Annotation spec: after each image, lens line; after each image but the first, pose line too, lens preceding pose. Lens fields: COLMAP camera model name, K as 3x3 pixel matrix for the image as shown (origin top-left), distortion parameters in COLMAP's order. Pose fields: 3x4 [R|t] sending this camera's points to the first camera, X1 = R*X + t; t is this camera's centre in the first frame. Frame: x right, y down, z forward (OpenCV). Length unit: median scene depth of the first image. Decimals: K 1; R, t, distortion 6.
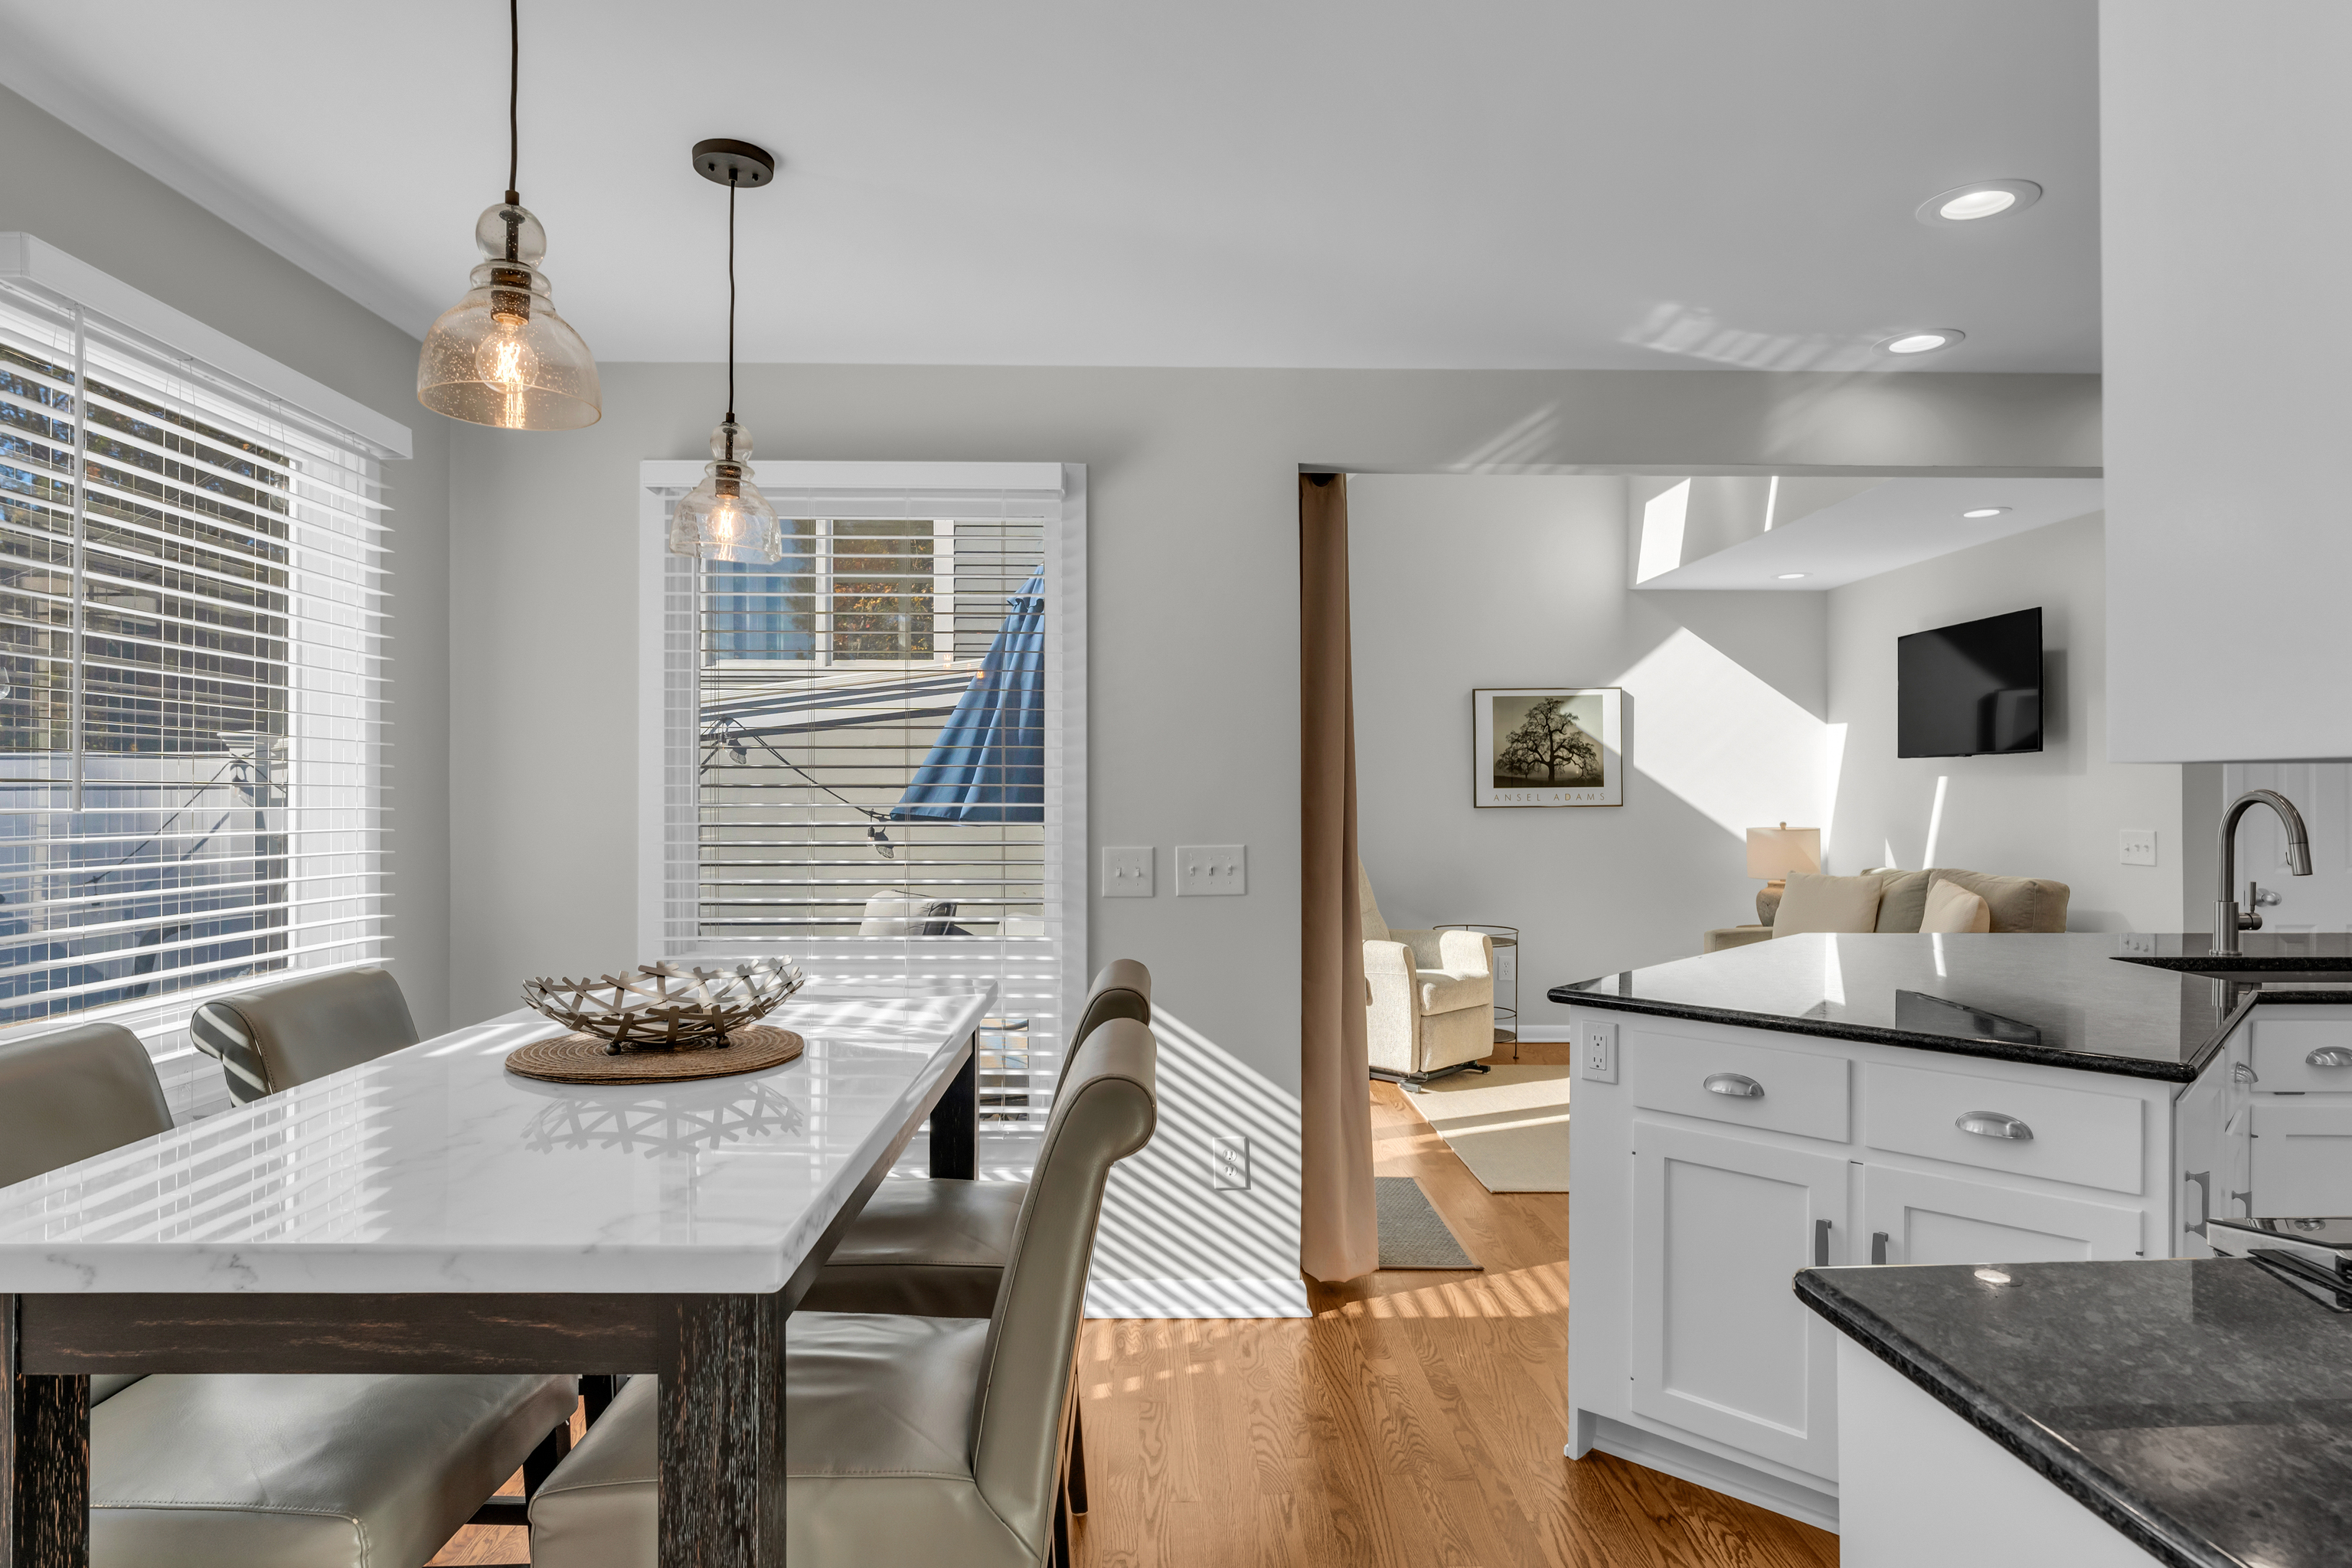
lens RADIAL K [[1335.6, 0, 1176.0], [0, 1335.6, 784.0], [0, 0, 1]] dist [0.005851, 0.000608]
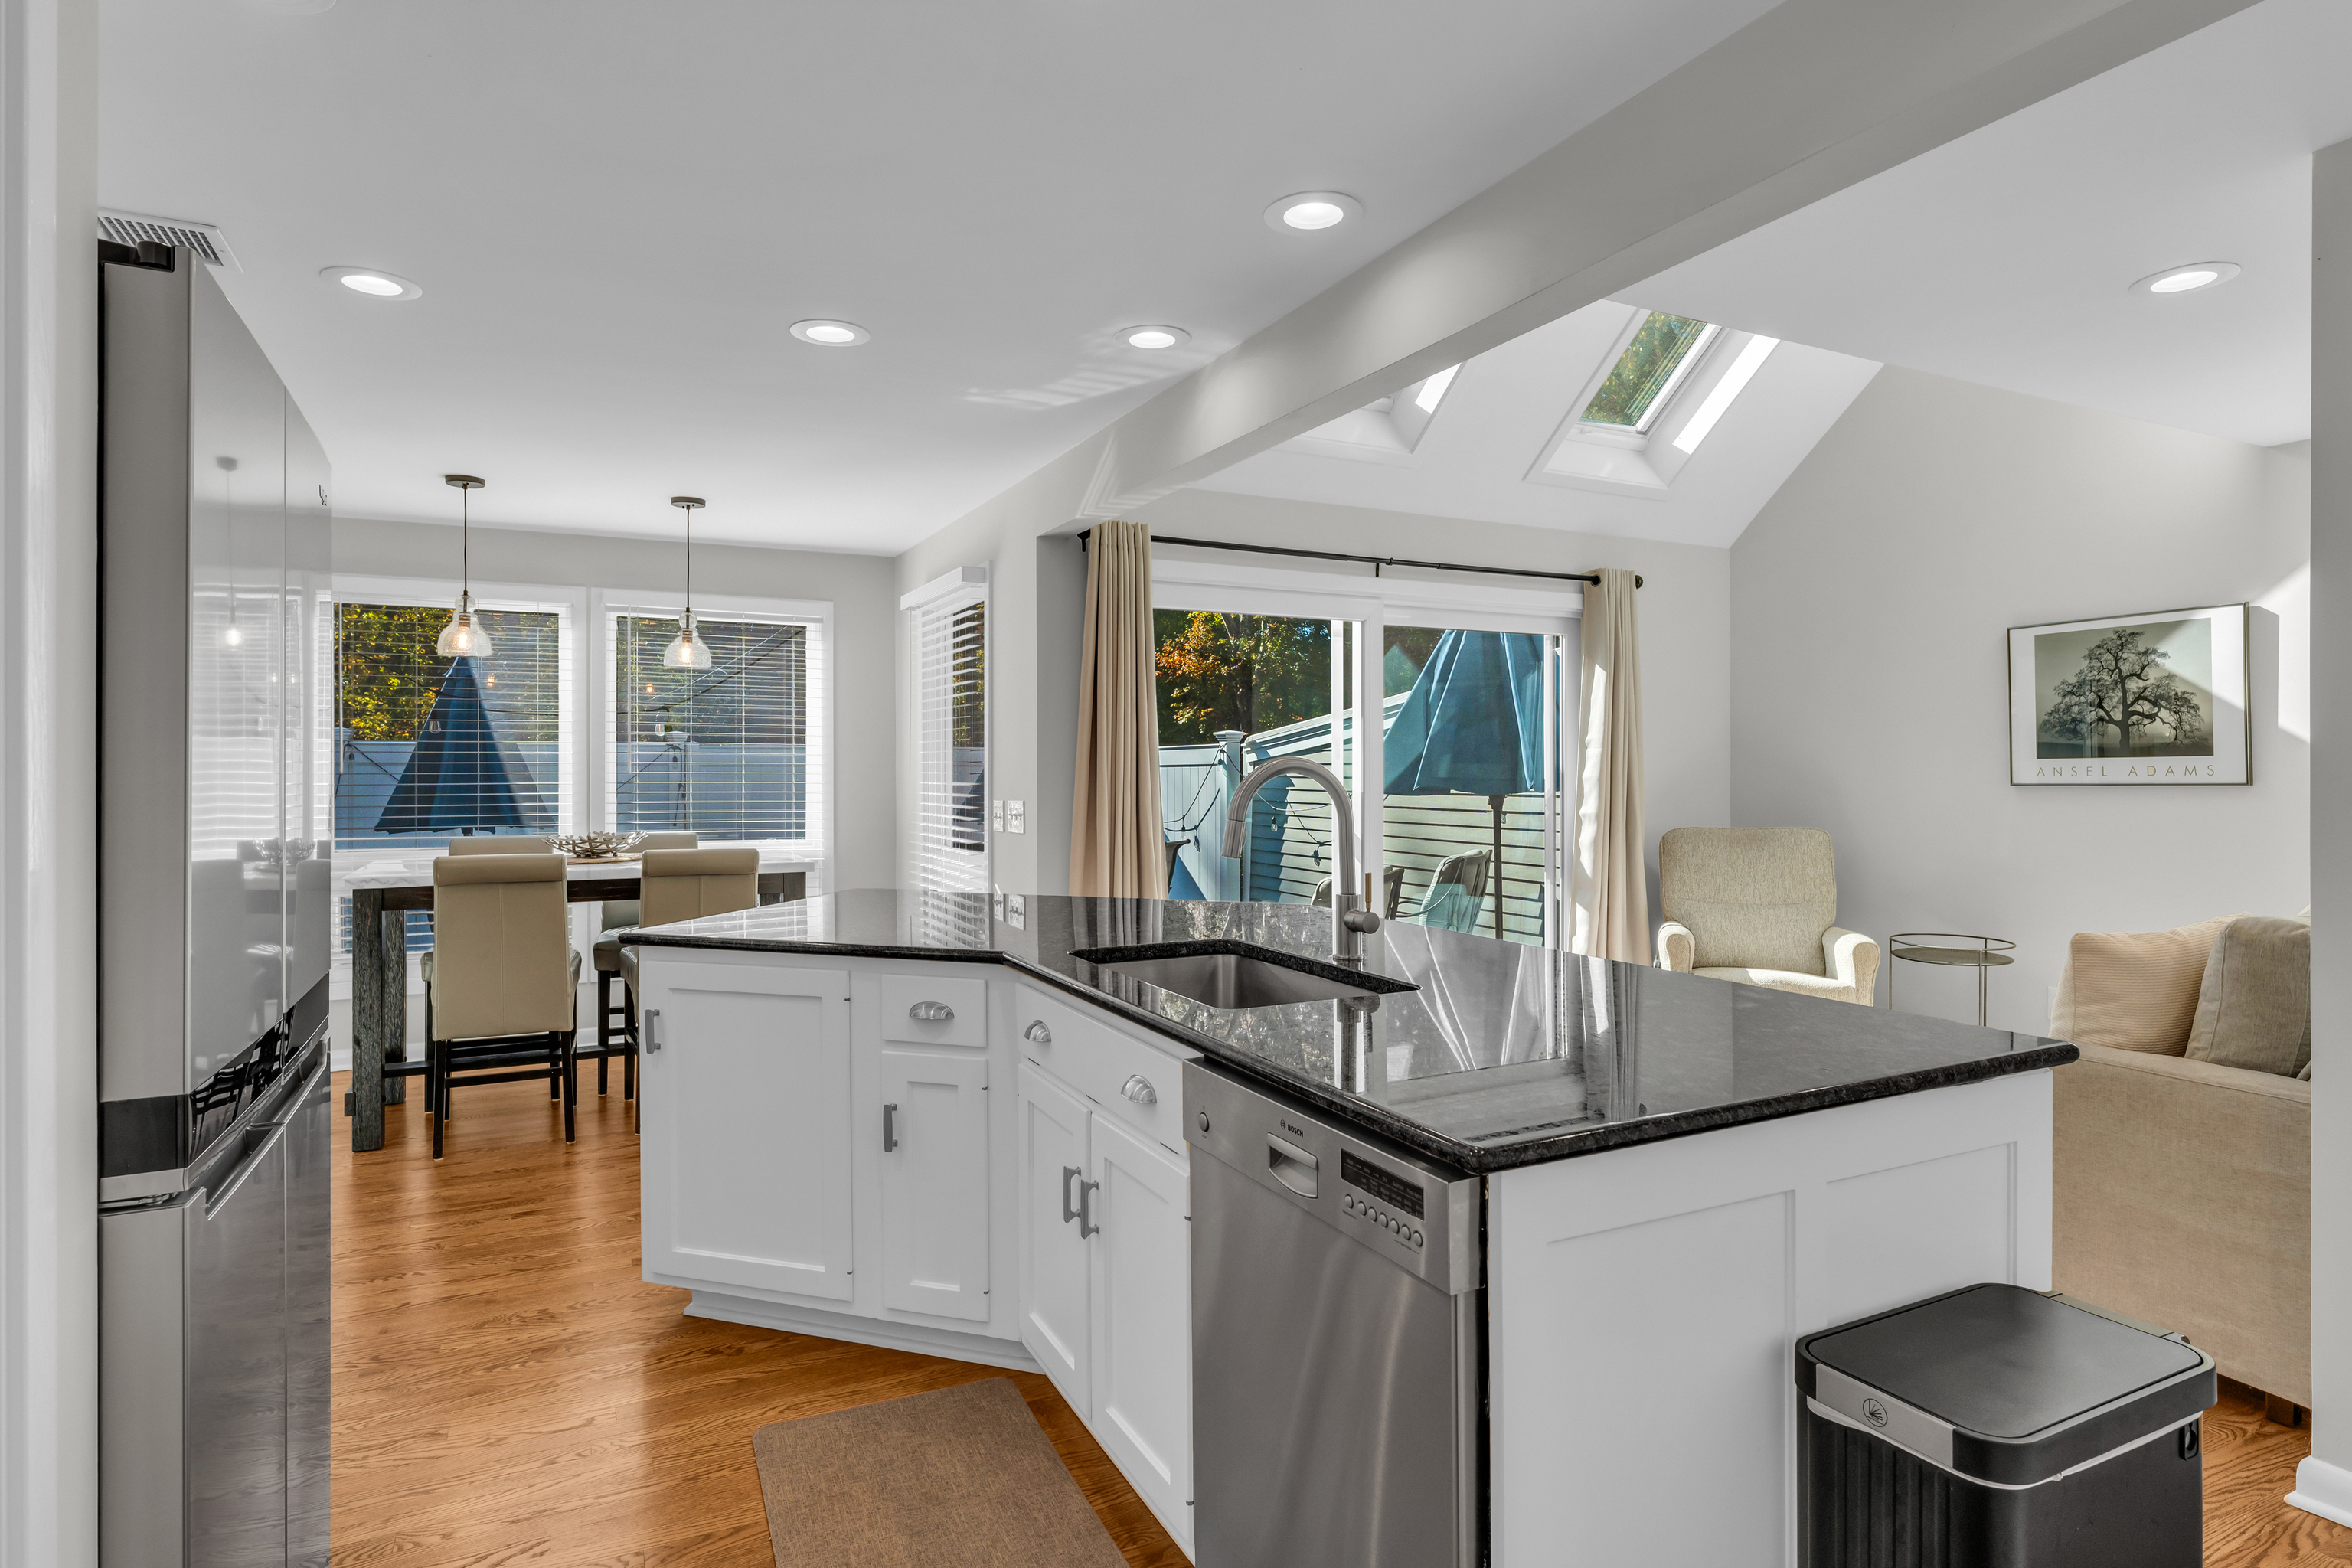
lens RADIAL K [[1263.4, 0, 1176.8], [0, 1263.4, 769.9], [0, 0, 1]] dist [-0.004207, -0.000775]
pose [[0.422699, 0.001461, -0.906269, 0.836729], [0.004834, 0.999981, 0.003867, 0.005159], [0.906257, -0.006015, 0.422684, 0.341587]]
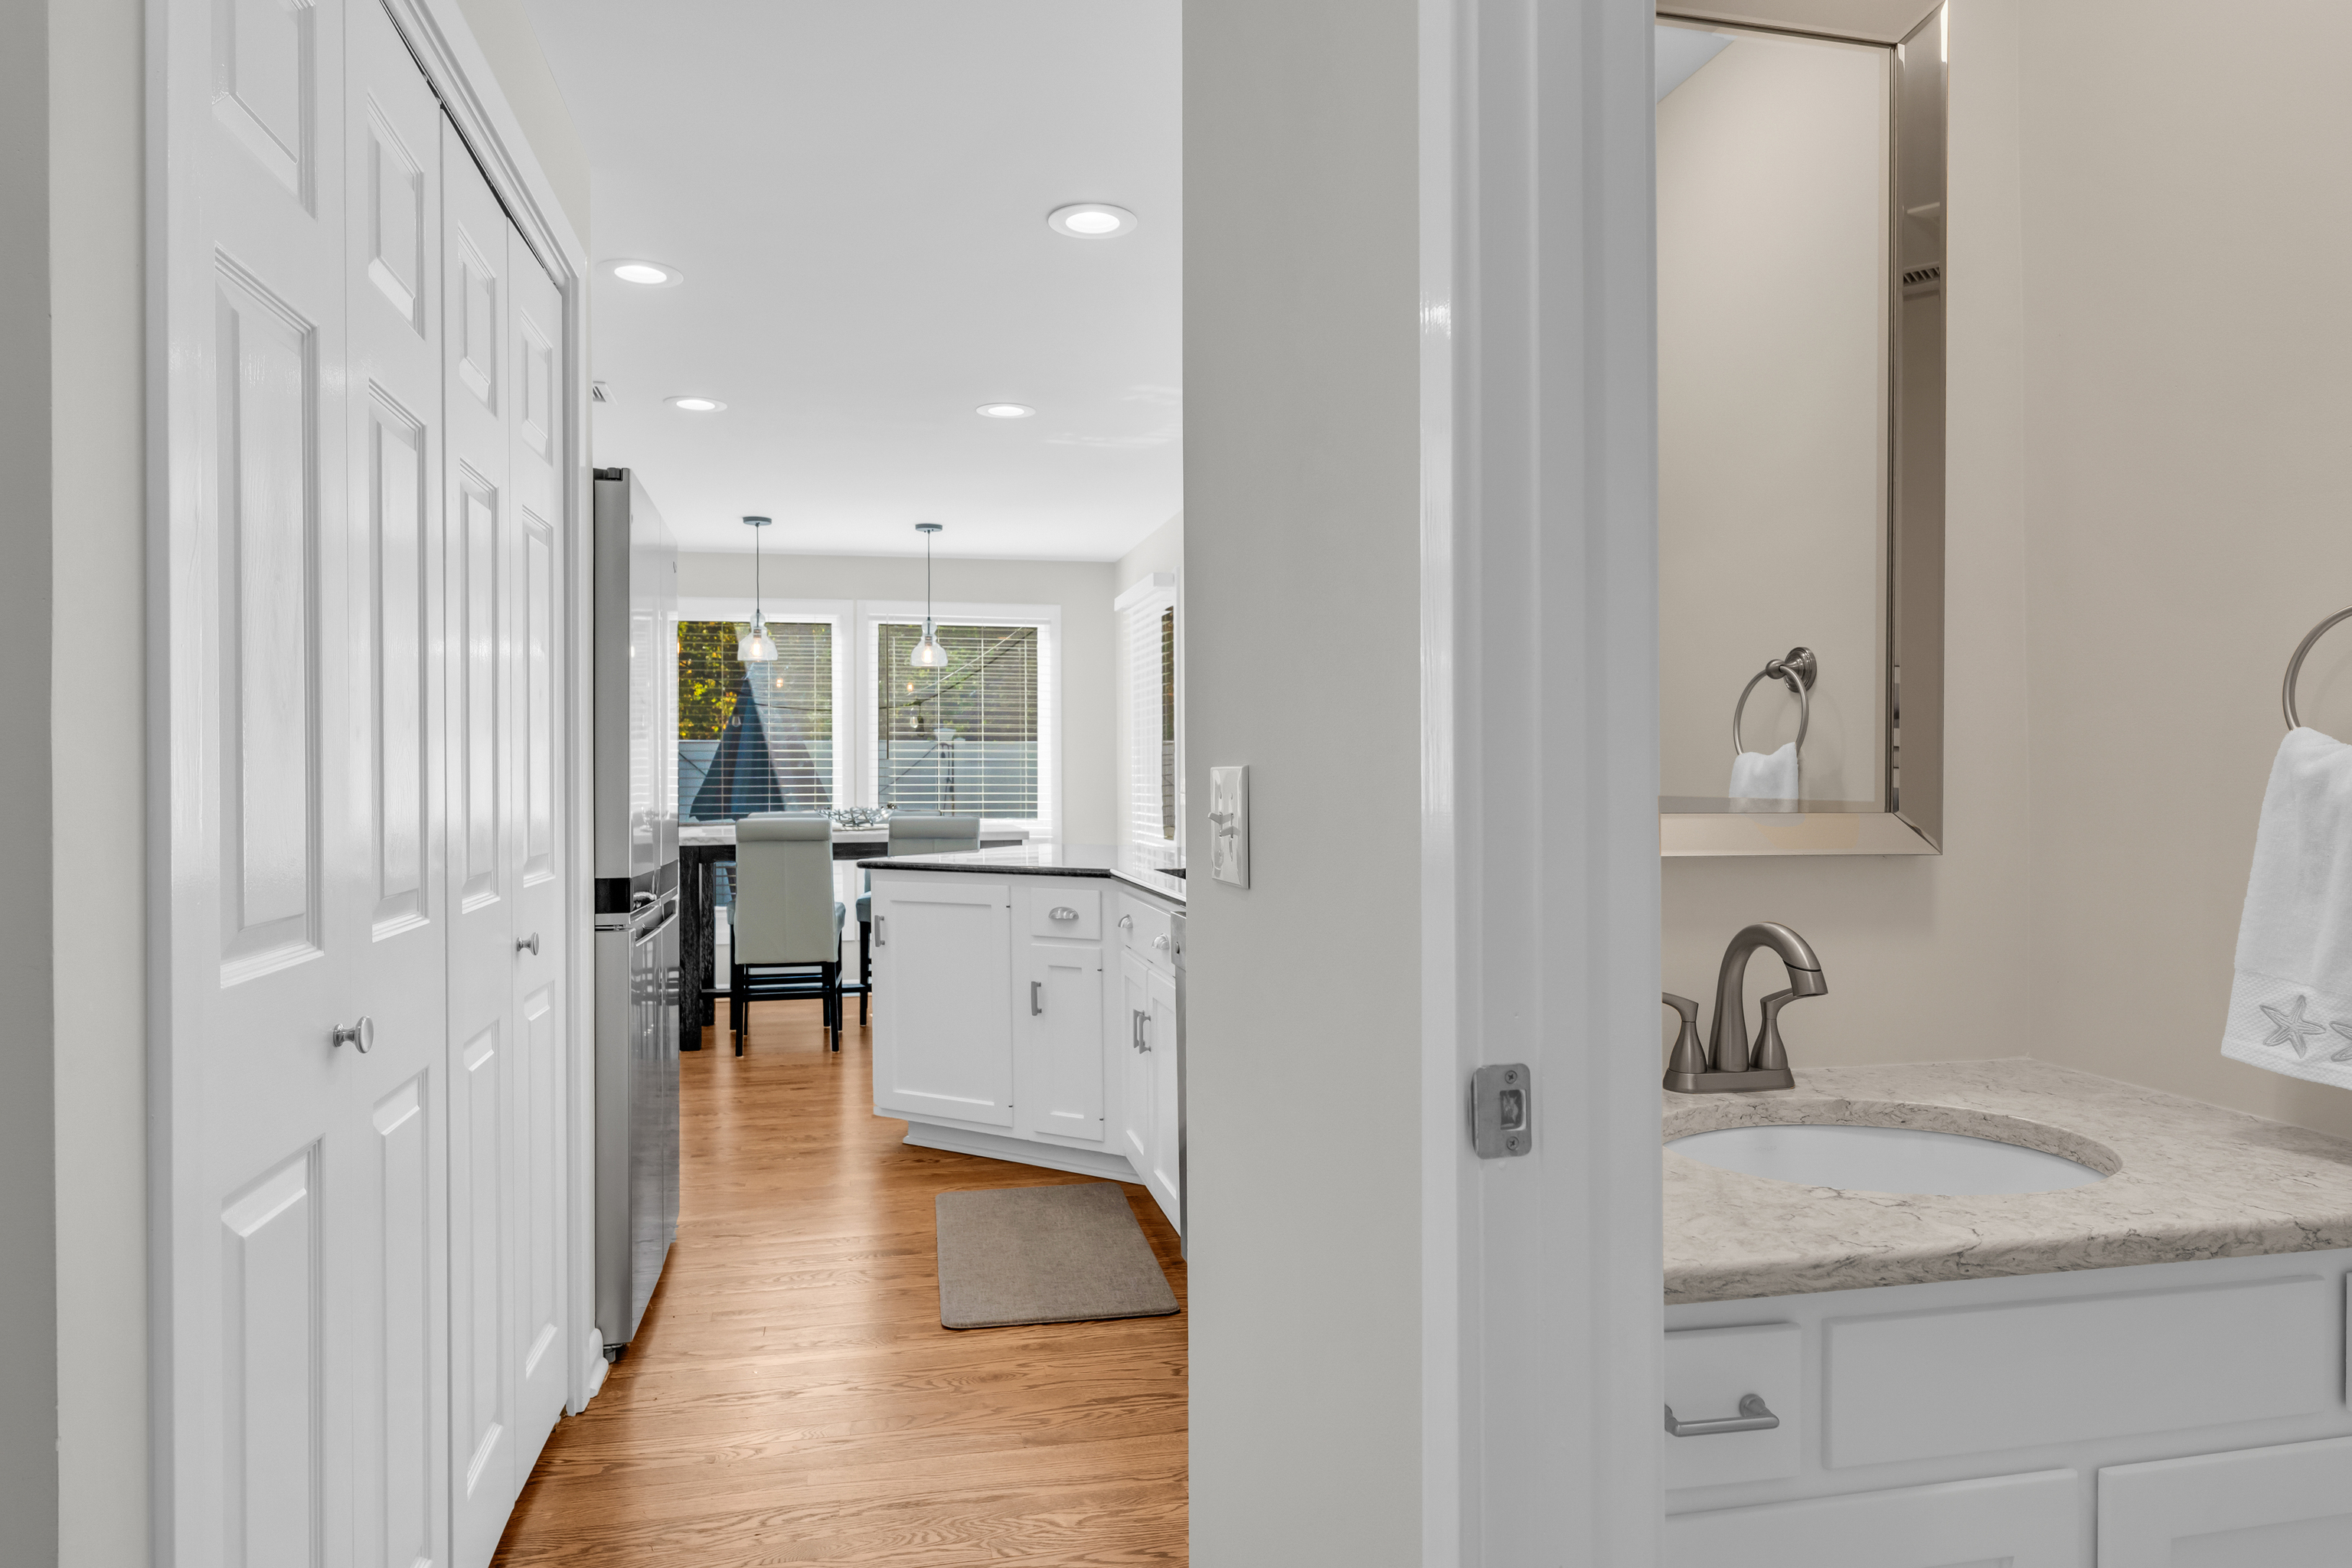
lens RADIAL K [[1453.0, 0, 1172.9], [0, 1453.0, 789.3], [0, 0, 1]] dist [-0.004375, 0.003158]
pose [[0.195925, 0.008782, -0.980580, 1.123159], [0.007015, 0.999922, 0.010357, 0.026703], [0.980594, -0.008908, 0.195848, 0.368367]]
